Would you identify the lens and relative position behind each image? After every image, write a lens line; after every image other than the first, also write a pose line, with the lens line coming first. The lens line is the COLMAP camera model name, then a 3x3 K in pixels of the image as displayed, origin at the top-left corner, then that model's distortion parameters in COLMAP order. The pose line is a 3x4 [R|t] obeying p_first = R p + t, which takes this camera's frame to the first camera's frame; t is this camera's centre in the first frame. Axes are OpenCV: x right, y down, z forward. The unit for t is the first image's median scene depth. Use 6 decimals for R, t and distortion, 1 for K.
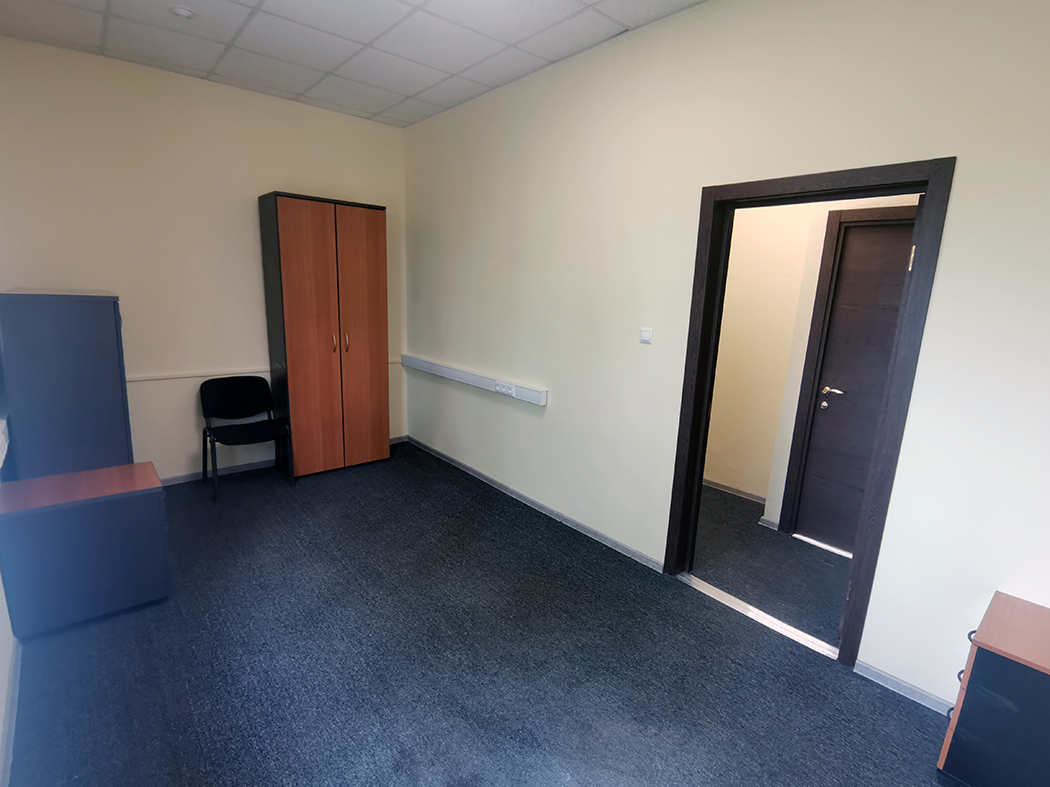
lens RADIAL K [[516.4, 0, 522.5], [0, 516.4, 395.1], [0, 0, 1]] dist [0.013003, -0.000631]
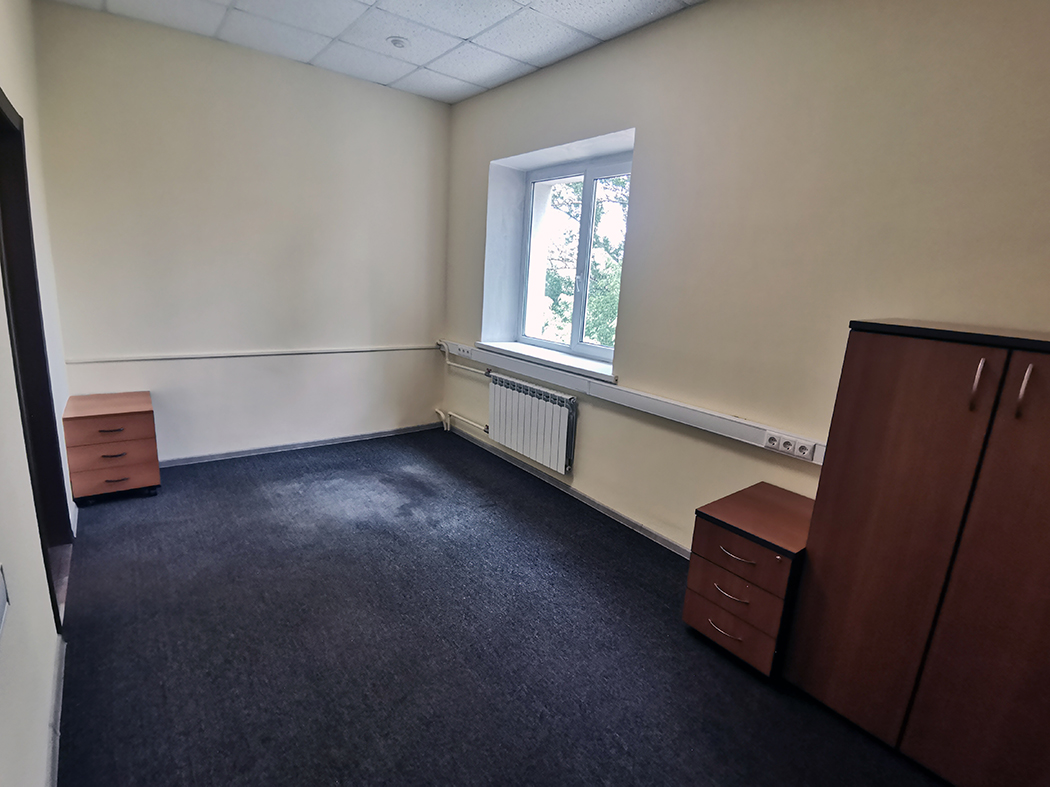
lens RADIAL K [[516.4, 0, 522.5], [0, 516.4, 395.1], [0, 0, 1]] dist [0.013003, -0.000631]
pose [[-0.993738, -0.108421, 0.027021, -0.447304], [-0.086438, 0.899168, 0.428982, -0.426572], [-0.070807, 0.423960, -0.902909, 2.022032]]
